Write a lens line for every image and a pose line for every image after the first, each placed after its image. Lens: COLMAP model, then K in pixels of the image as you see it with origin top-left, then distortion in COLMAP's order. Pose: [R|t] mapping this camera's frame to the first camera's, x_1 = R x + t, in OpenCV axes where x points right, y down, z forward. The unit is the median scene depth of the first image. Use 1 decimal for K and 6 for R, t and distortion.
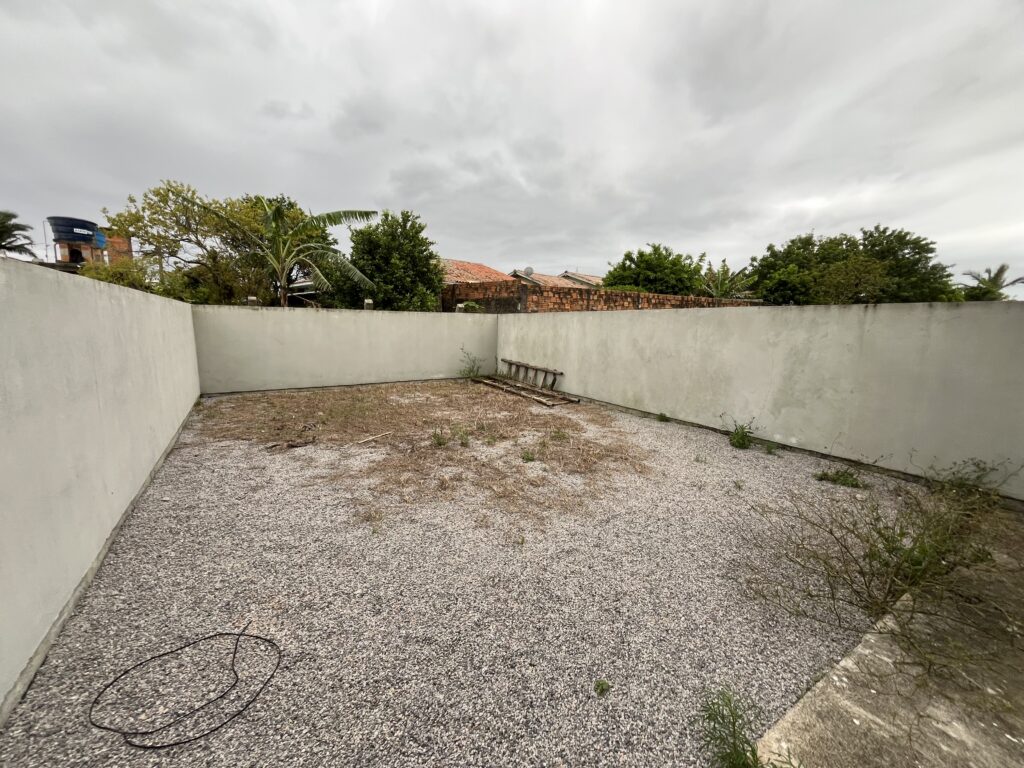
lens RADIAL K [[413.9, 0, 508.2], [0, 413.9, 391.0], [0, 0, 1]] dist [-0.001747, -0.001436]
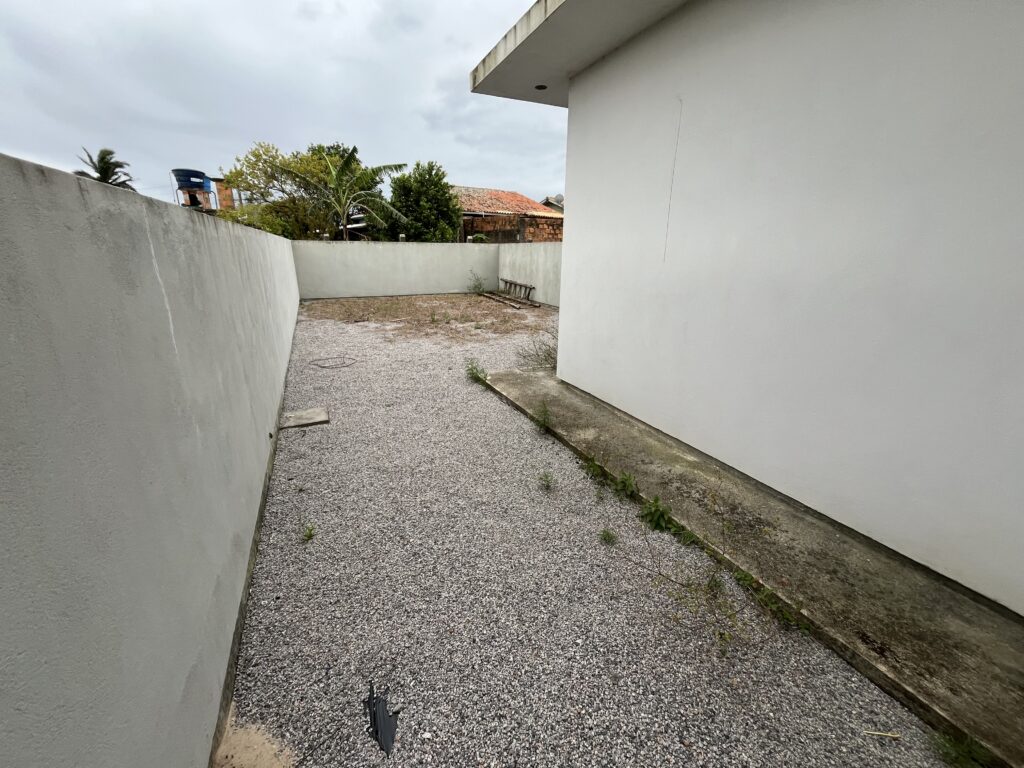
lens RADIAL K [[413.9, 0, 510.5], [0, 413.9, 384.9], [0, 0, 1]] dist [-0.001747, -0.001436]
pose [[0.992732, 0.031417, -0.116171, 0.189757], [-0.012968, 0.987628, 0.156278, 0.055620], [0.119644, -0.153636, 0.980857, -0.382634]]
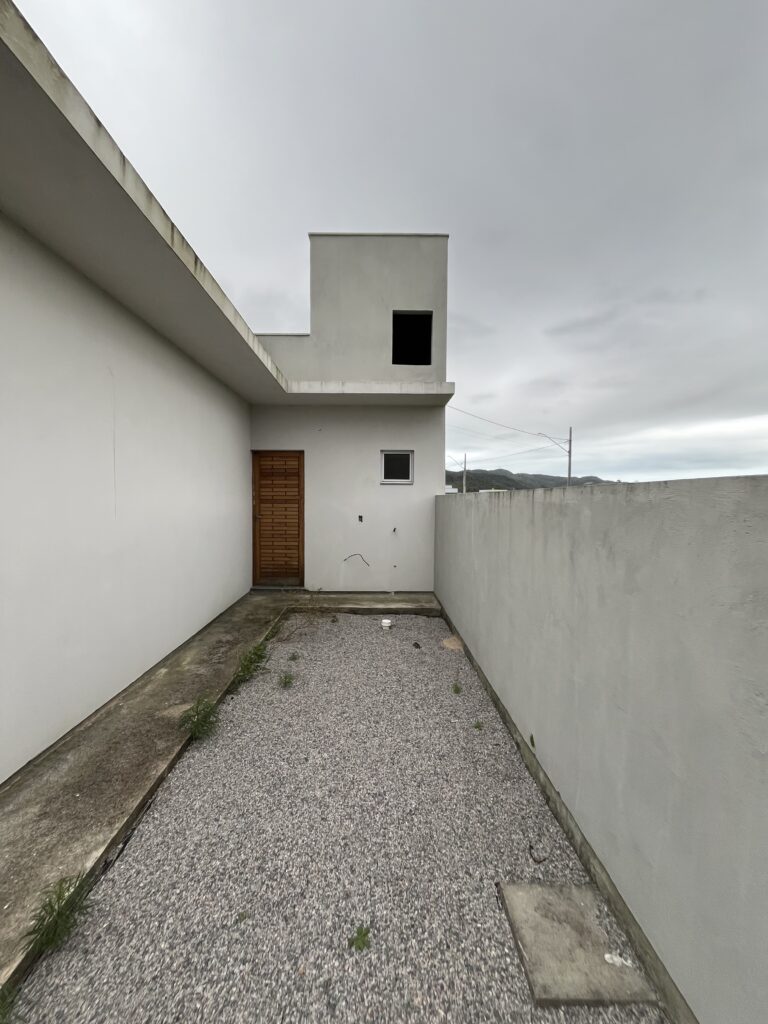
lens RADIAL K [[413.9, 0, 384.0], [0, 413.9, 512.4], [0, 0, 1]] dist [-0.001747, -0.001436]
pose [[-0.861974, -0.042308, 0.505185, -0.088551], [0.057702, 0.981848, 0.180681, -0.048131], [-0.503659, 0.184892, -0.843886, 0.166096]]
